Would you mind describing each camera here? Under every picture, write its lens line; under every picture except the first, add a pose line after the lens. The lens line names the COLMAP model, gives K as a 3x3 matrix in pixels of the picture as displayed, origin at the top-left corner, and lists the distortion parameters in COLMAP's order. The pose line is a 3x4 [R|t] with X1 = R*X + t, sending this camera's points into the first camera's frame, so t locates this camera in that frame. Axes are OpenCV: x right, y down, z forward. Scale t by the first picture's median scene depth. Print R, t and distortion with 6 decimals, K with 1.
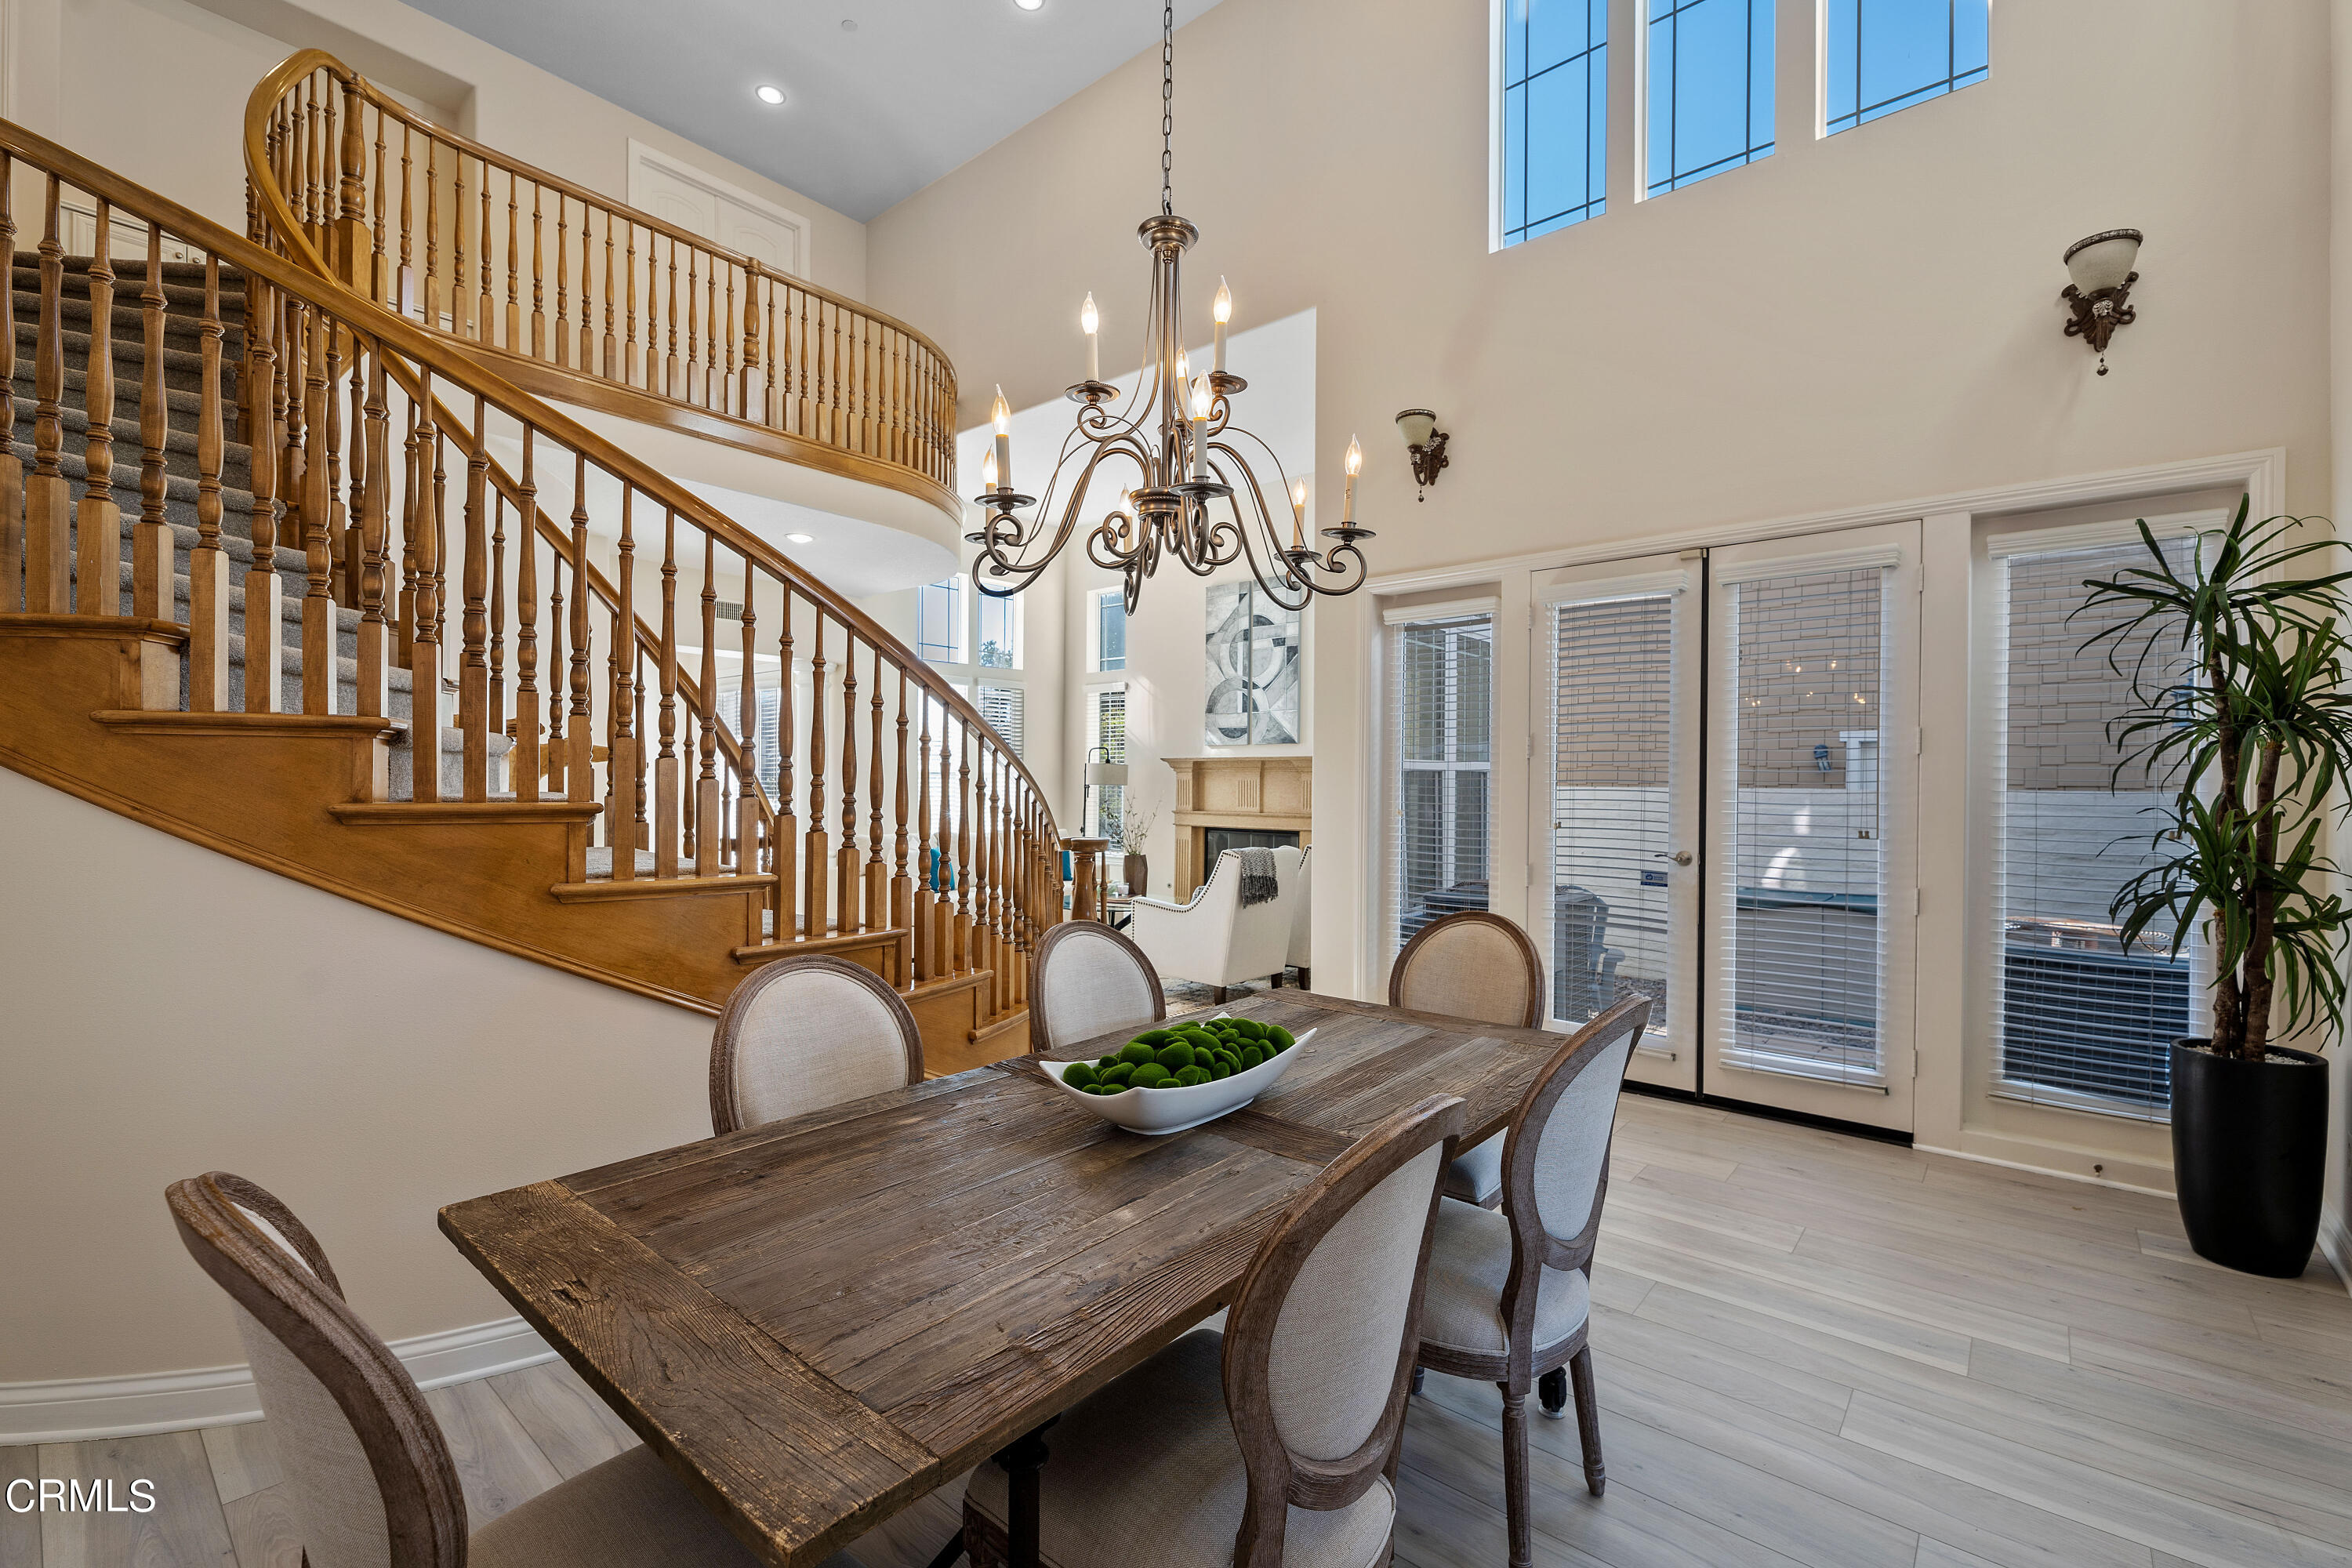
lens RADIAL K [[1009.3, 0, 1171.4], [0, 1009.3, 788.6], [0, 0, 1]] dist [0.000727, -0.000035]
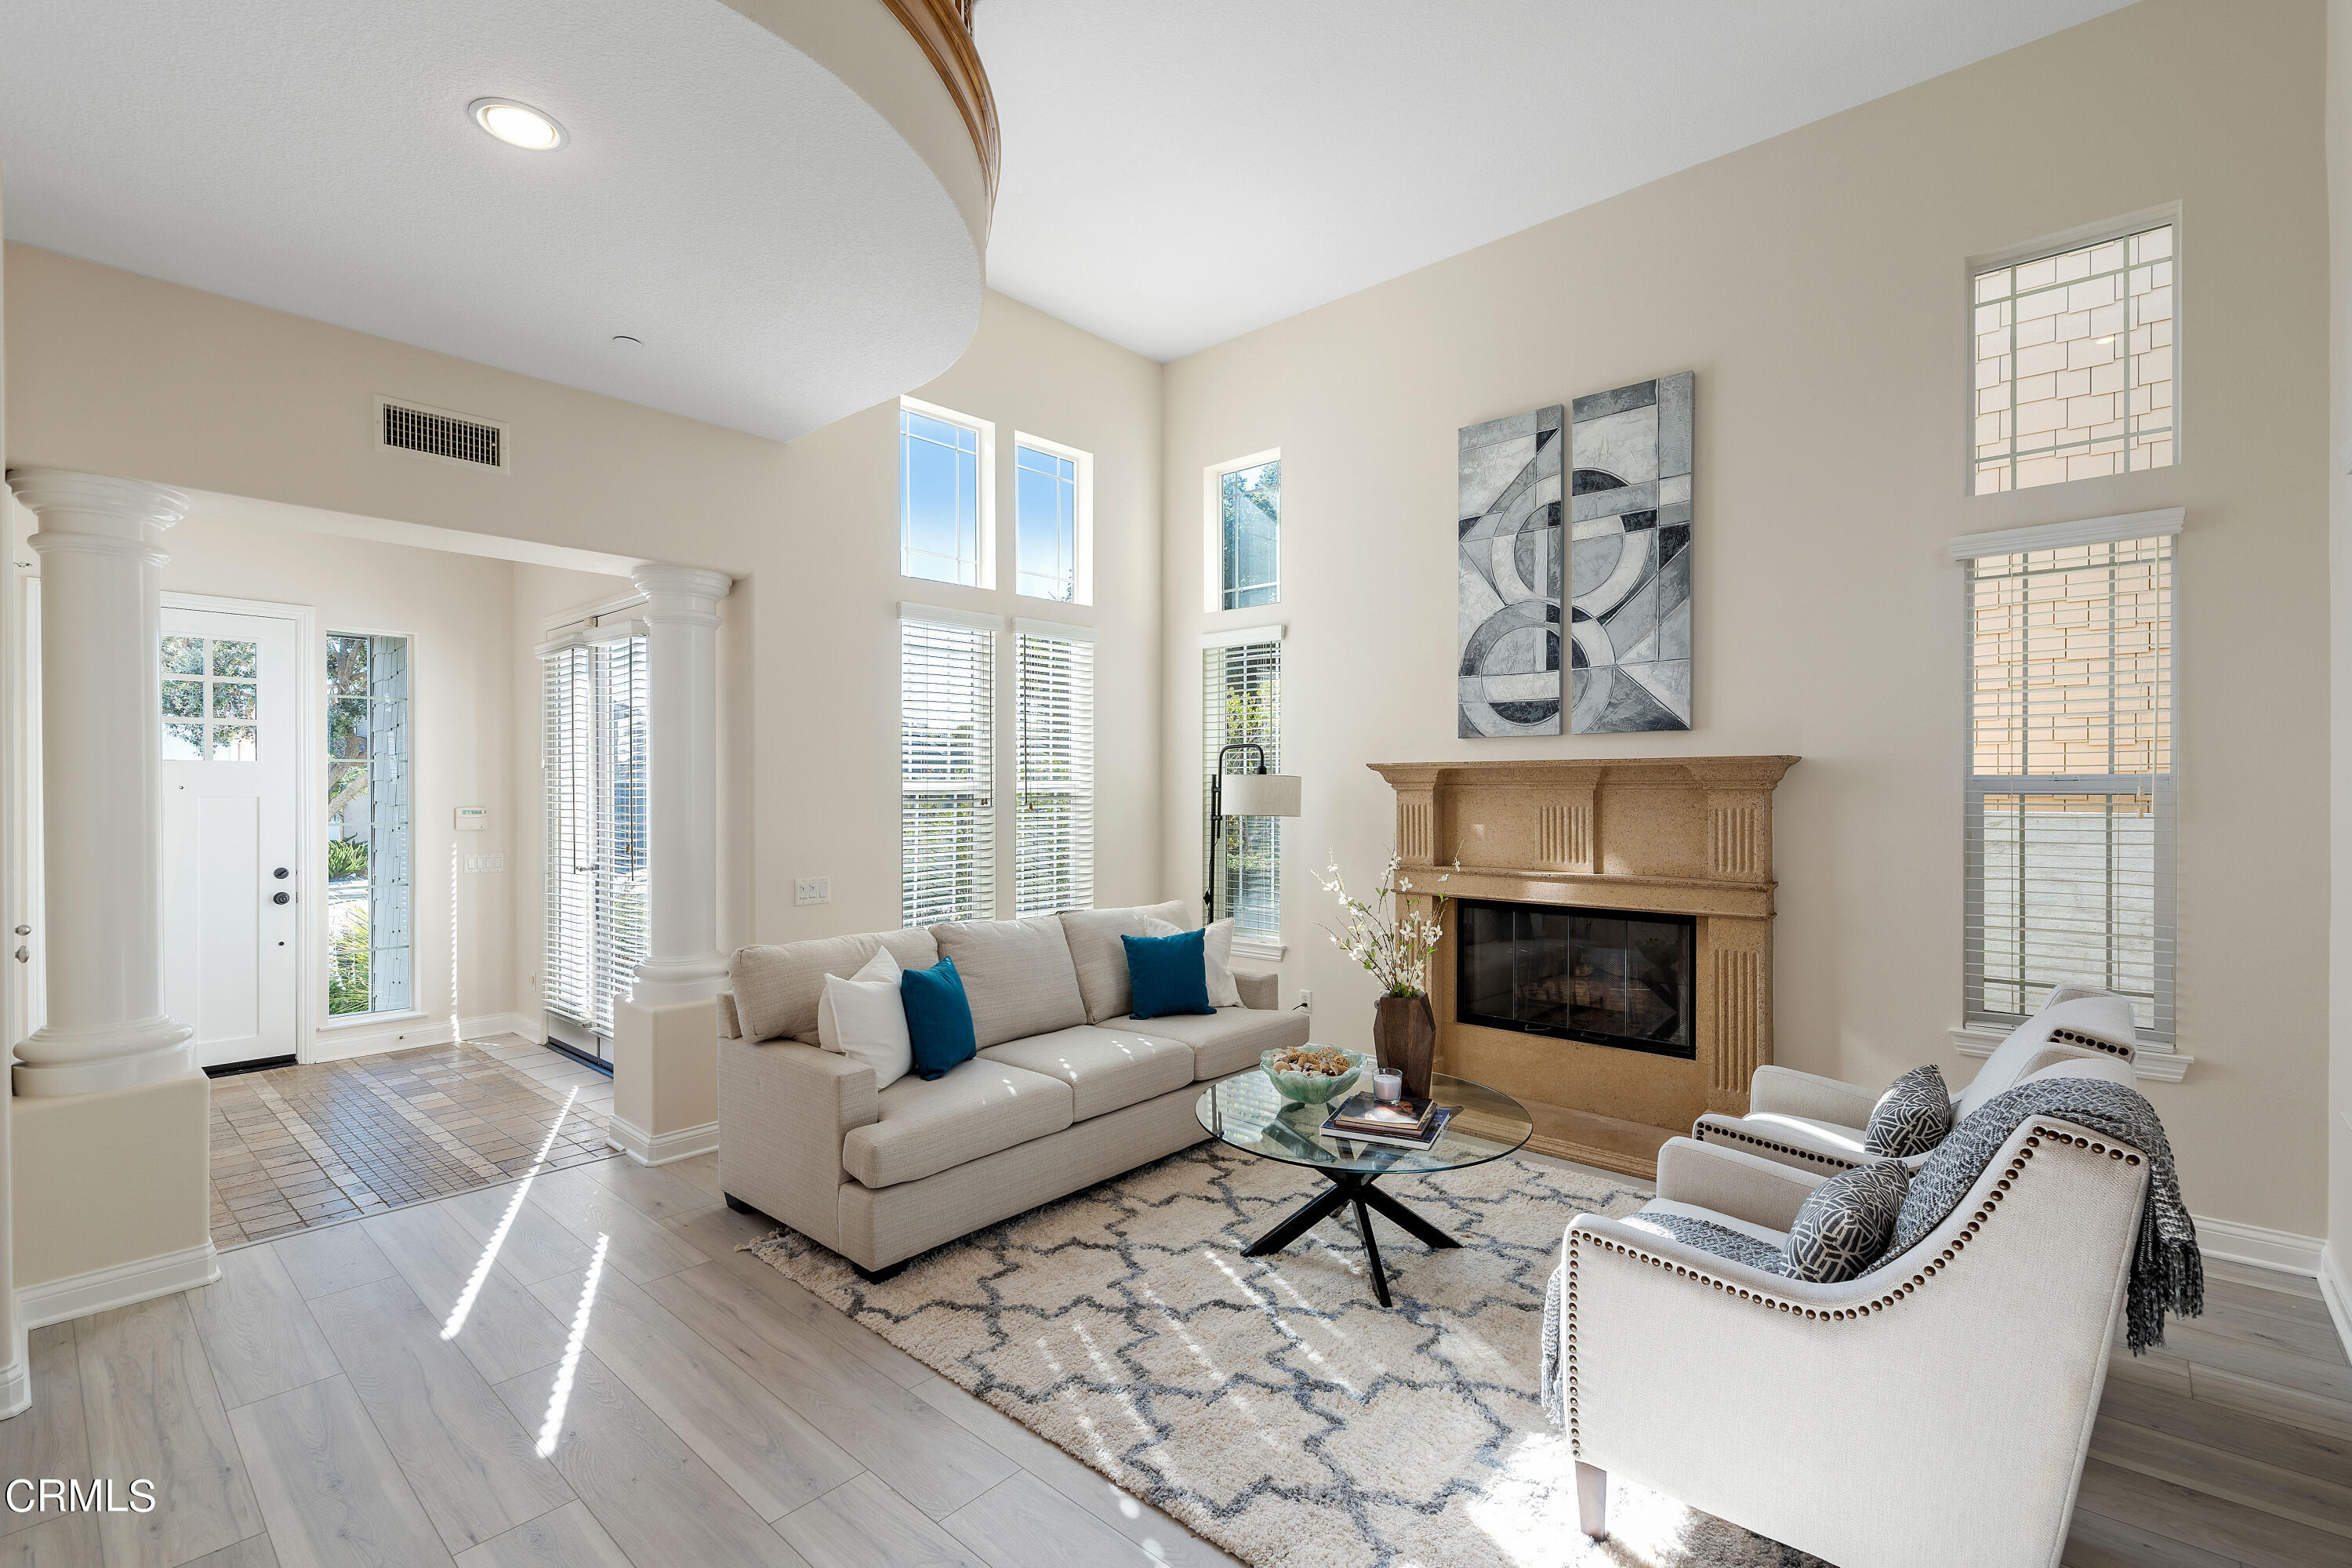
lens RADIAL K [[1023.8, 0, 1186.7], [0, 1023.8, 791.1], [0, 0, 1]] dist [-0.000930, -0.000247]
pose [[0.999934, -0.005973, -0.009822, -0.103130], [0.005937, 0.999976, -0.003673, -0.015368], [0.009844, 0.003615, 0.999945, 0.498110]]
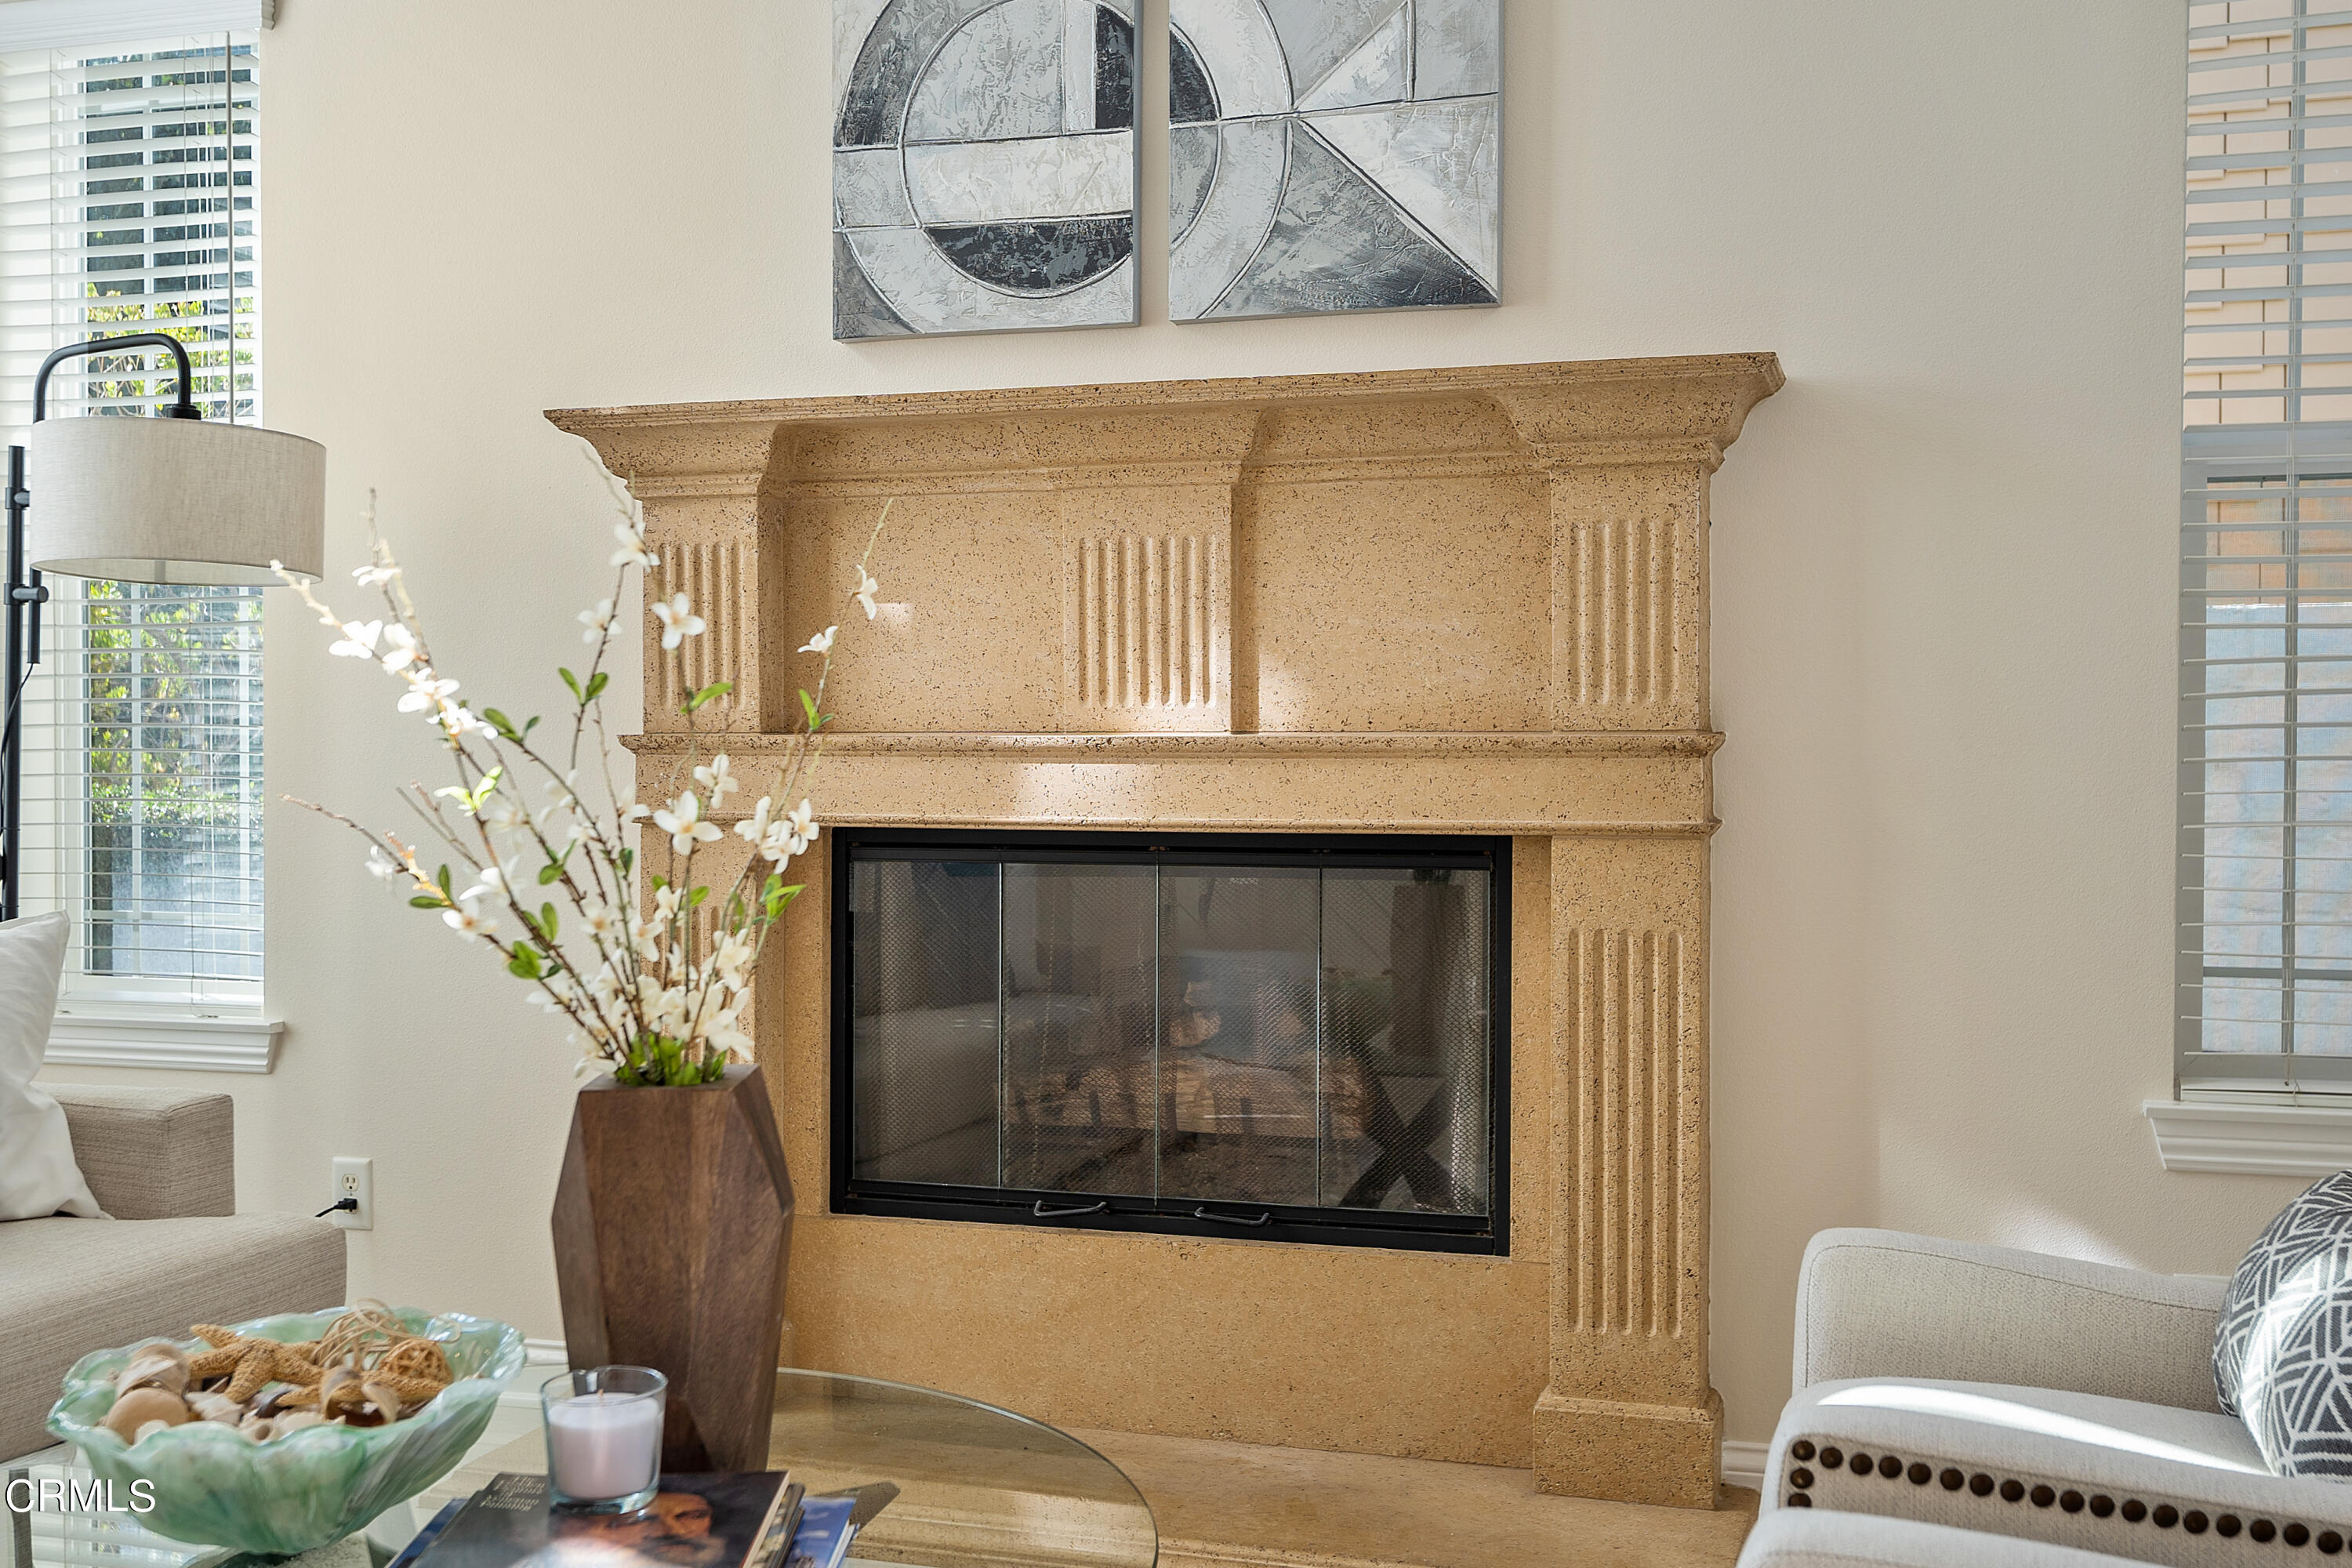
lens RADIAL K [[2384.7, 0, 1176.0], [0, 2384.7, 784.0], [0, 0, 1]] dist [0.005907, 0.008082]
pose [[0.916876, -0.013026, 0.398960, -0.075110], [0.006113, 0.999808, 0.018596, 0.024353], [-0.399126, -0.014612, 0.916780, 0.640904]]
